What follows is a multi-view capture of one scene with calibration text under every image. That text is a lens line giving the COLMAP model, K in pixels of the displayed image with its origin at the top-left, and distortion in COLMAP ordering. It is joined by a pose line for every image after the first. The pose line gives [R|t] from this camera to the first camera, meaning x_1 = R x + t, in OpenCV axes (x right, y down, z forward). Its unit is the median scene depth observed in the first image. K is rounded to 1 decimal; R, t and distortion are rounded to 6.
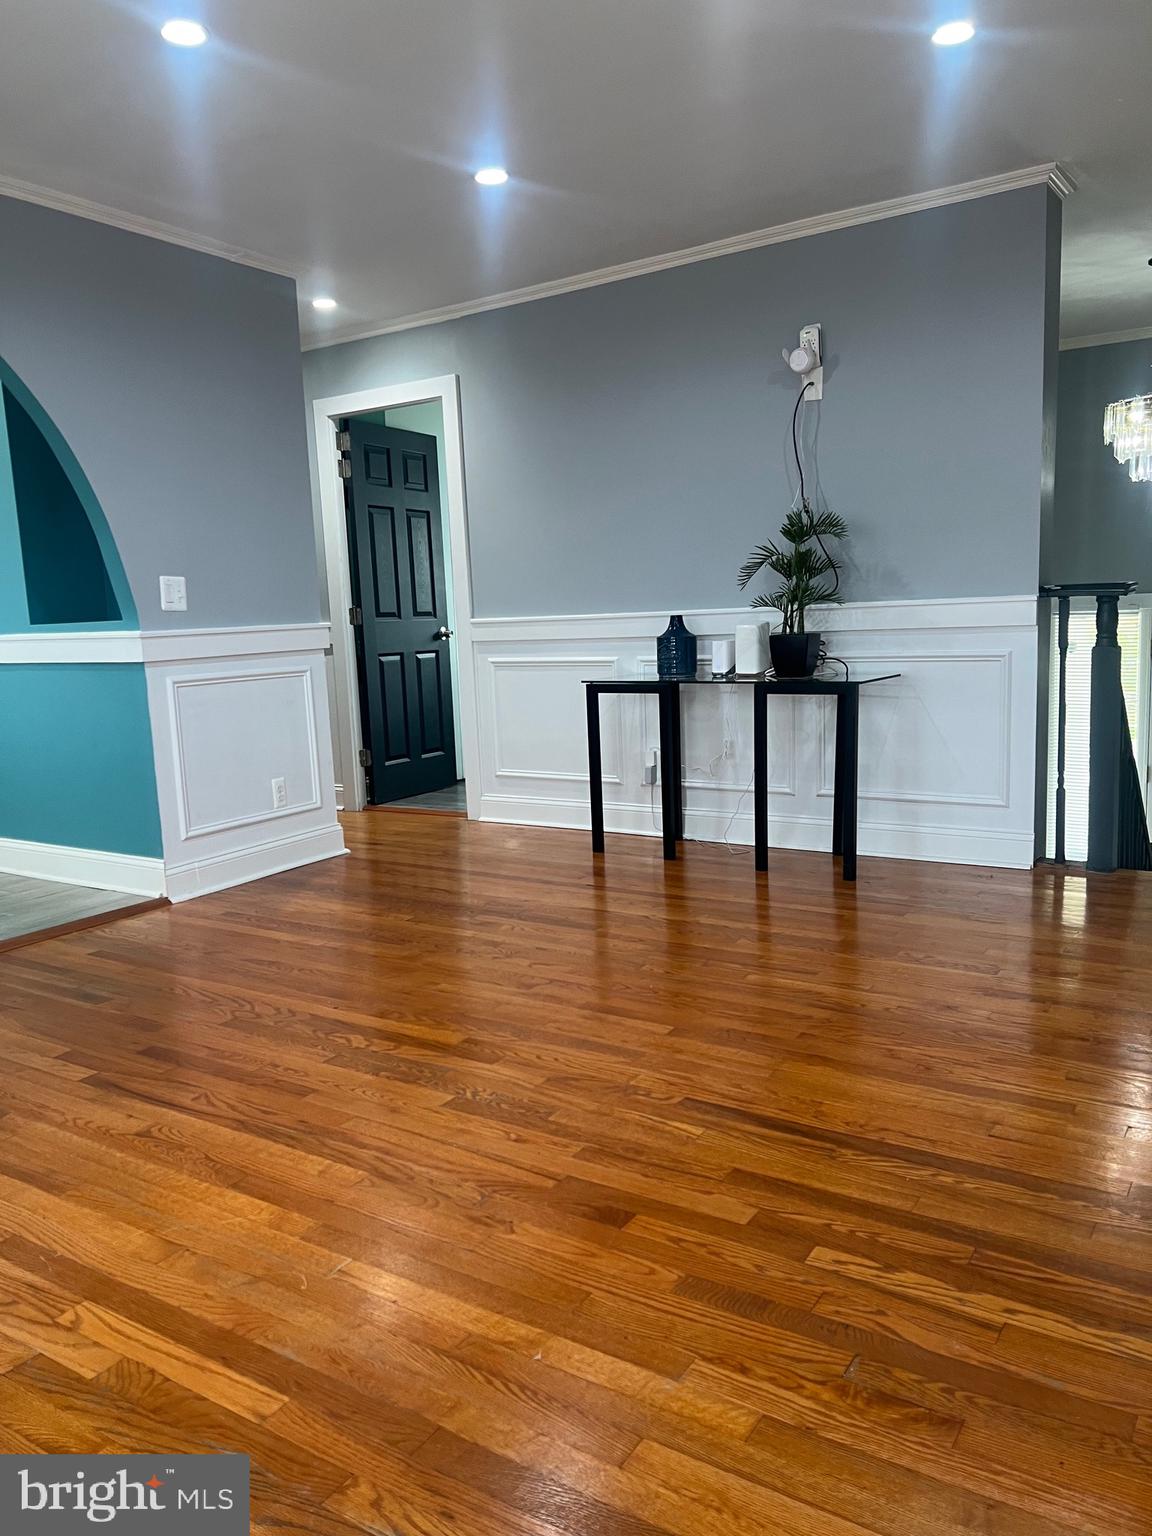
lens RADIAL K [[1158.0, 0, 577.6], [0, 1158.0, 771.9], [0, 0, 1]] dist [0.057312, -0.063668]
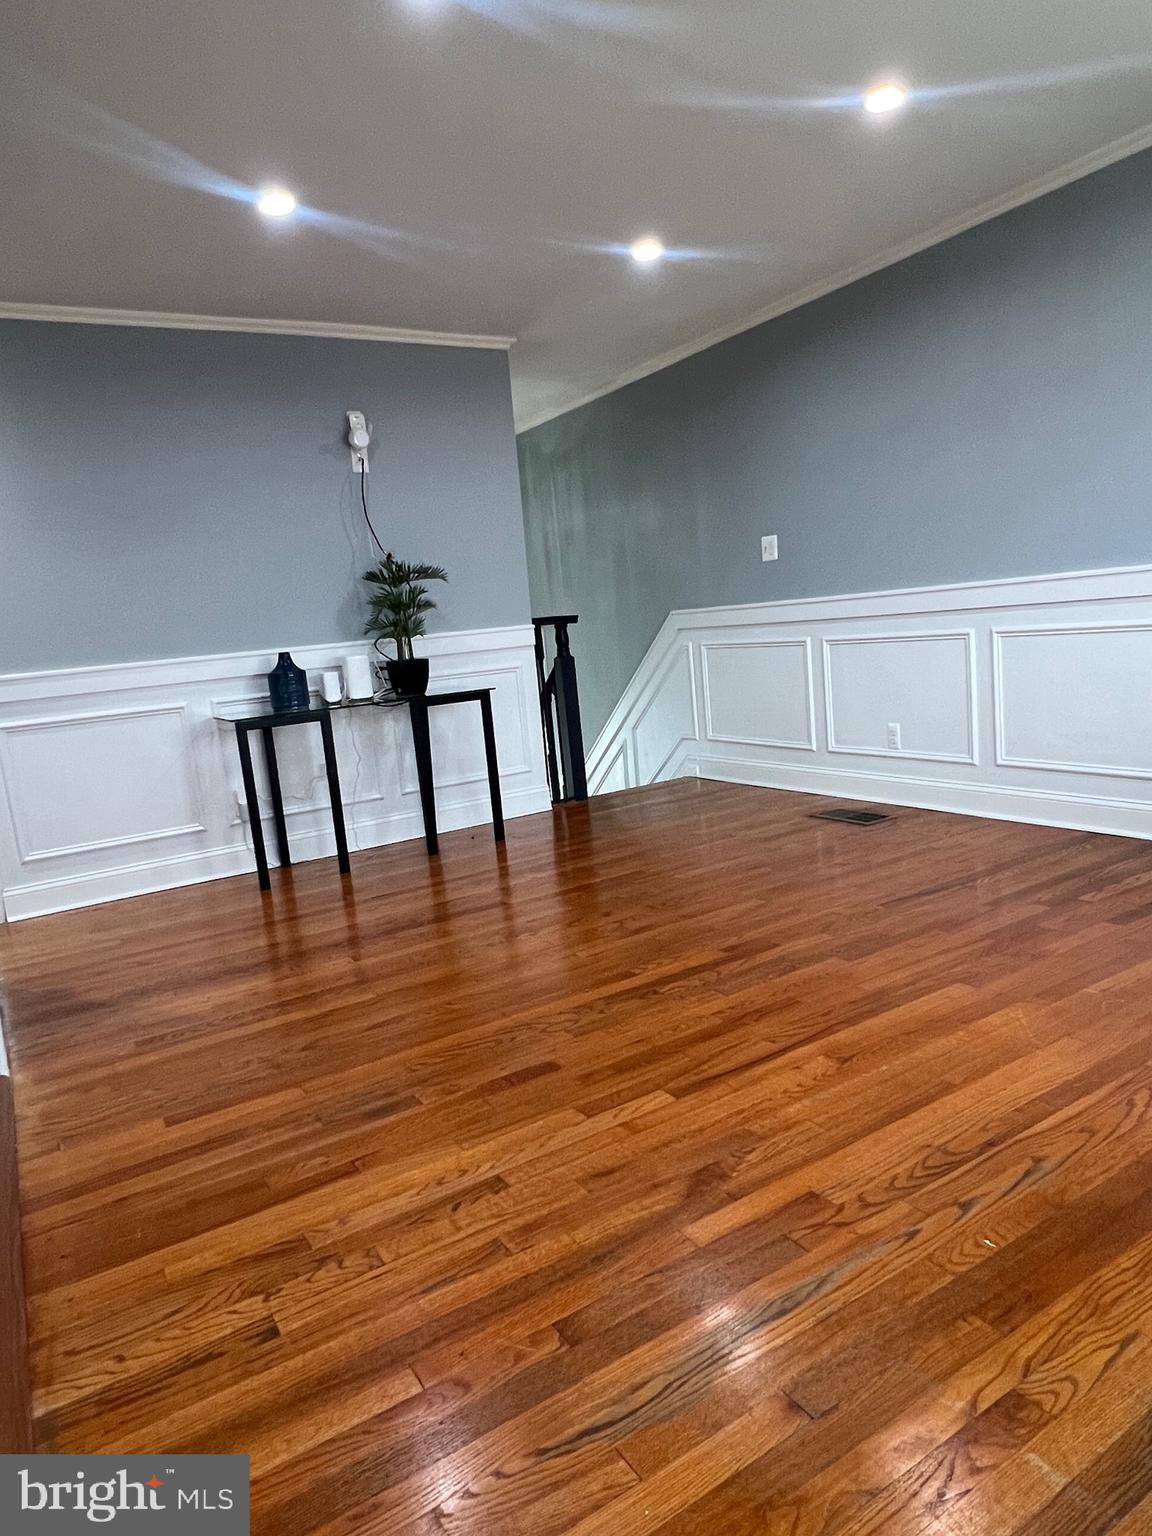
lens RADIAL K [[955.6, 0, 578.5], [0, 955.6, 764.8], [0, 0, 1]] dist [-0.002581, -0.001364]
pose [[0.422619, -0.132745, 0.896533, -0.695026], [0.199363, 0.978602, 0.050918, -0.028163], [-0.884108, 0.157216, 0.440041, 0.444859]]
